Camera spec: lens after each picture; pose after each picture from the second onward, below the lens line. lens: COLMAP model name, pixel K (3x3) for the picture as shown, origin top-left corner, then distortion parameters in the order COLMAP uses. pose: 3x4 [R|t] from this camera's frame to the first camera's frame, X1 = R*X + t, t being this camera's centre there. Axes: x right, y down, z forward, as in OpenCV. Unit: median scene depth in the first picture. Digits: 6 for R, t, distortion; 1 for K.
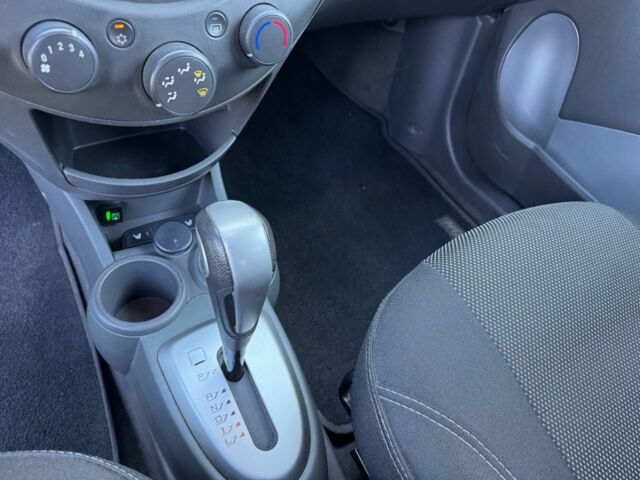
lens RADIAL K [[462.0, 0, 316.2], [0, 462.0, 240.9], [0, 0, 1]] dist [-0.002837, -0.009315]
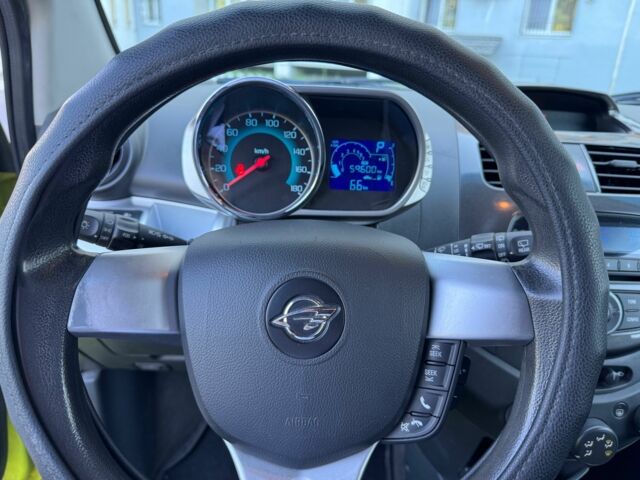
lens RADIAL K [[462.0, 0, 316.2], [0, 462.0, 240.9], [0, 0, 1]] dist [-0.002837, -0.009315]
pose [[0.878140, 0.056744, -0.475027, -0.276832], [-0.293387, 0.848179, -0.441040, 0.015802], [0.377881, 0.526662, 0.761468, -0.564263]]
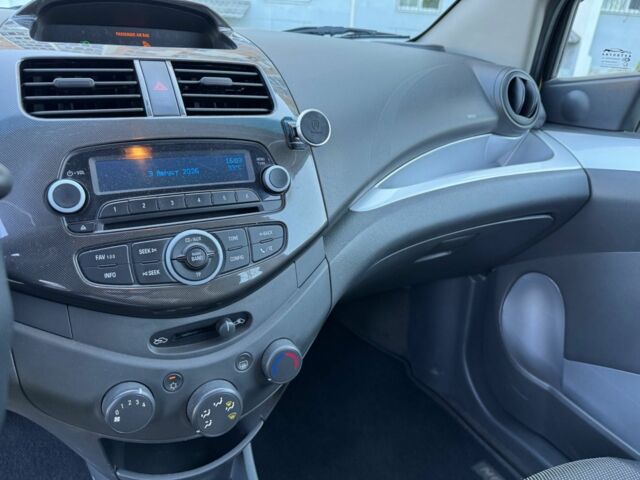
lens RADIAL K [[462.0, 0, 316.2], [0, 462.0, 240.9], [0, 0, 1]] dist [-0.002837, -0.009315]
pose [[0.993485, -0.093804, -0.064716, 0.076785], [0.056022, 0.896517, -0.439452, -0.124263], [0.099241, 0.432964, 0.895932, -0.224324]]
